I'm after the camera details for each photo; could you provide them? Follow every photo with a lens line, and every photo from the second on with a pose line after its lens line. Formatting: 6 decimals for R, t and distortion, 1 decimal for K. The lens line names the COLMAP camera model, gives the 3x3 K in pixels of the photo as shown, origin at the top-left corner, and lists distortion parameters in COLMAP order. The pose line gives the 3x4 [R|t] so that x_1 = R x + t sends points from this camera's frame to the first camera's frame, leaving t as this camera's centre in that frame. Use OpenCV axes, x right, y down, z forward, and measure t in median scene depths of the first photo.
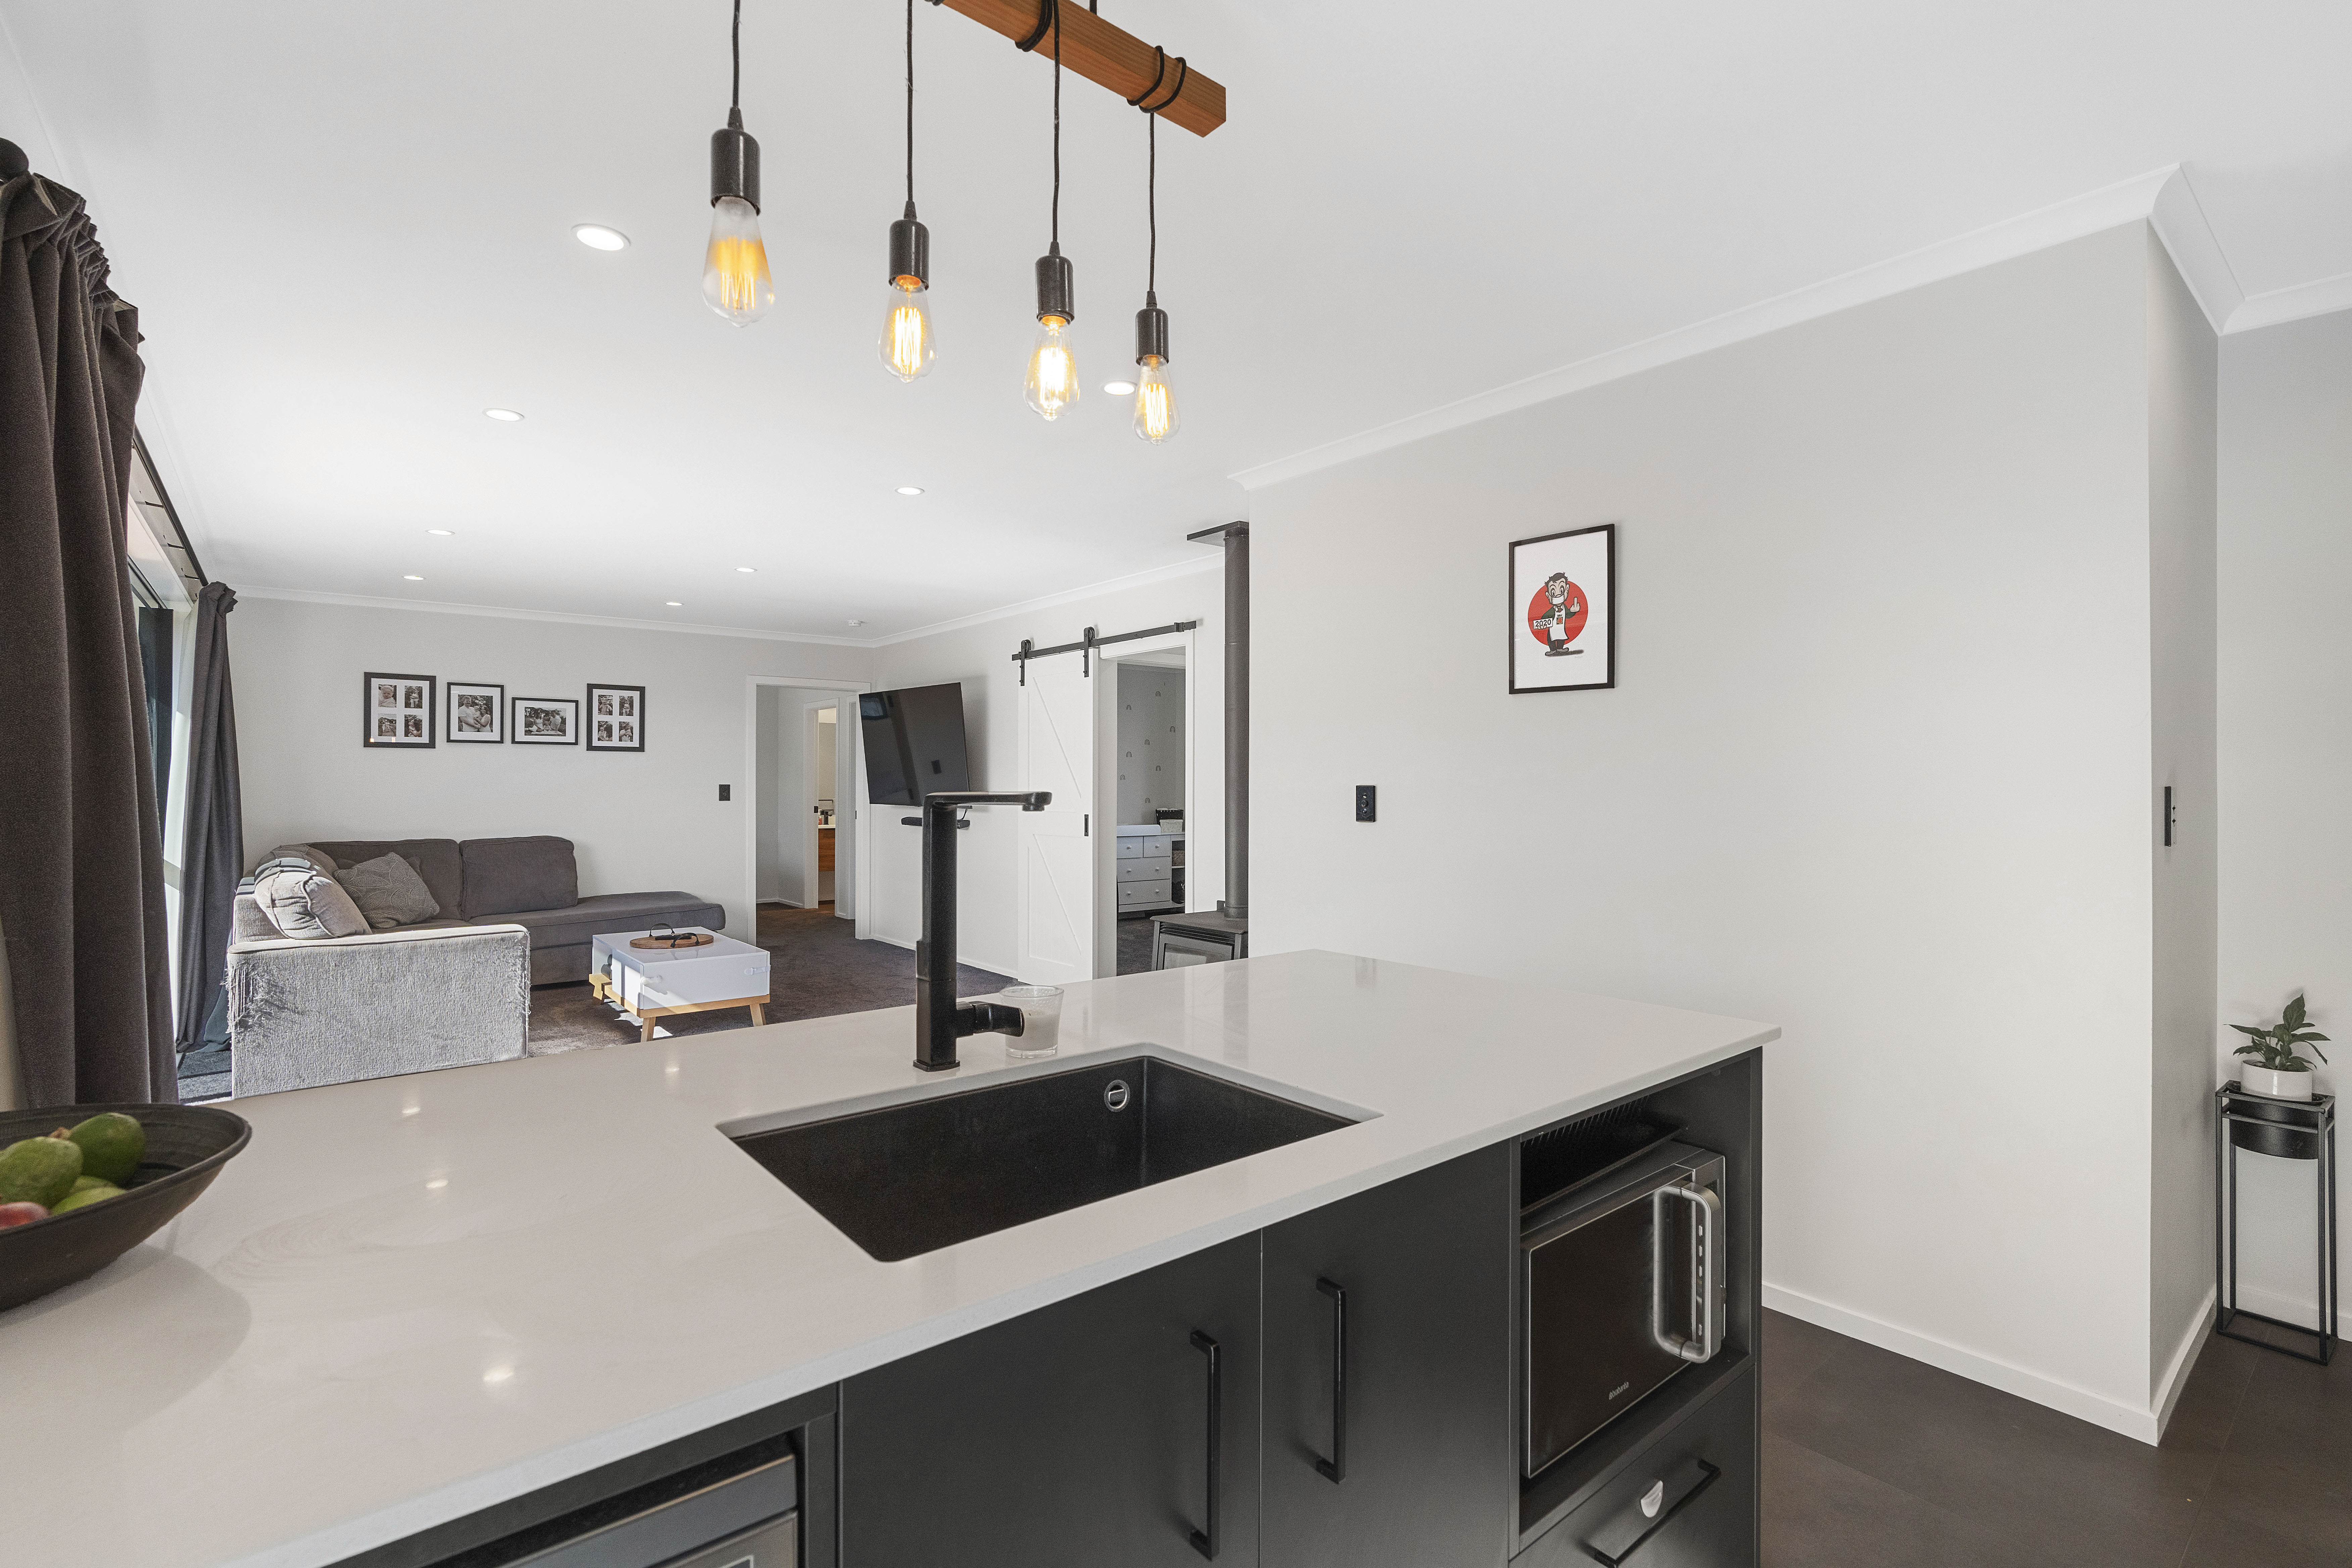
lens RADIAL K [[1053.7, 0, 1190.9], [0, 1053.7, 783.3], [0, 0, 1]] dist [-0.009128, 0.002480]
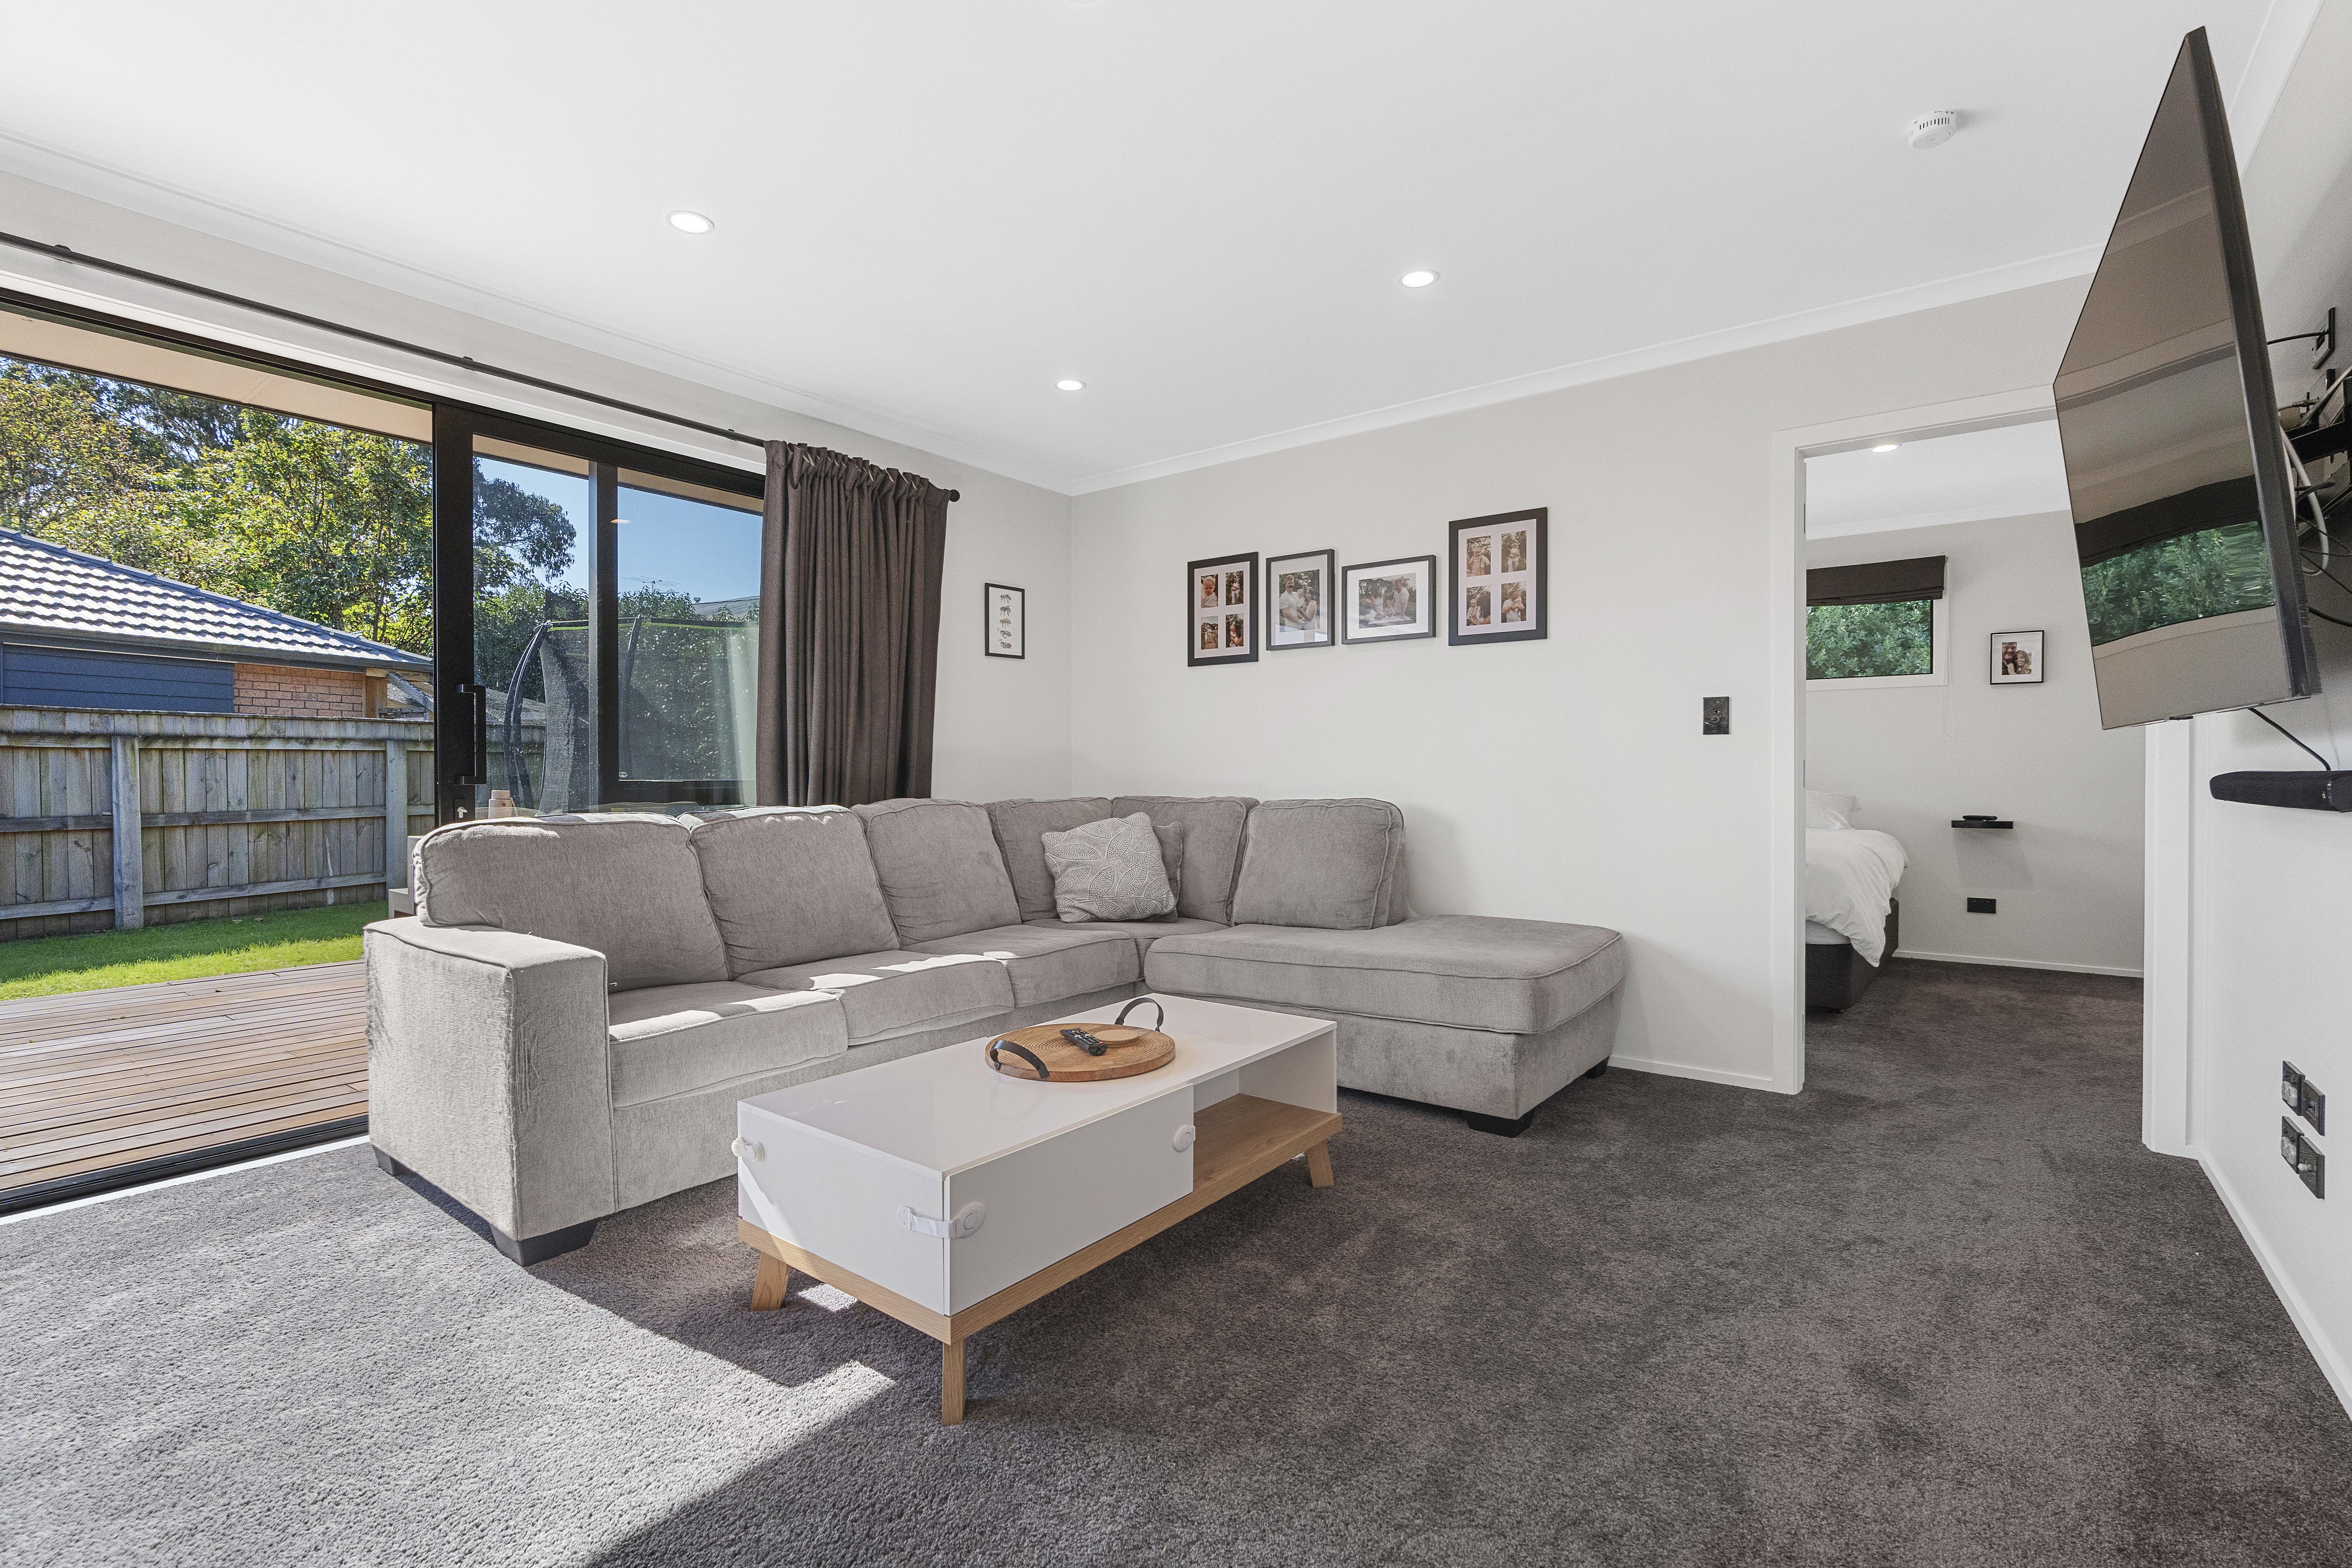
lens RADIAL K [[1053.7, 0, 1183.1], [0, 1053.7, 783.1], [0, 0, 1]] dist [-0.009128, 0.002480]
pose [[0.237477, 0.005726, -0.971376, -0.085634], [0.001392, 0.999980, 0.006235, 0.040114], [0.971392, -0.002833, 0.237464, 0.810383]]
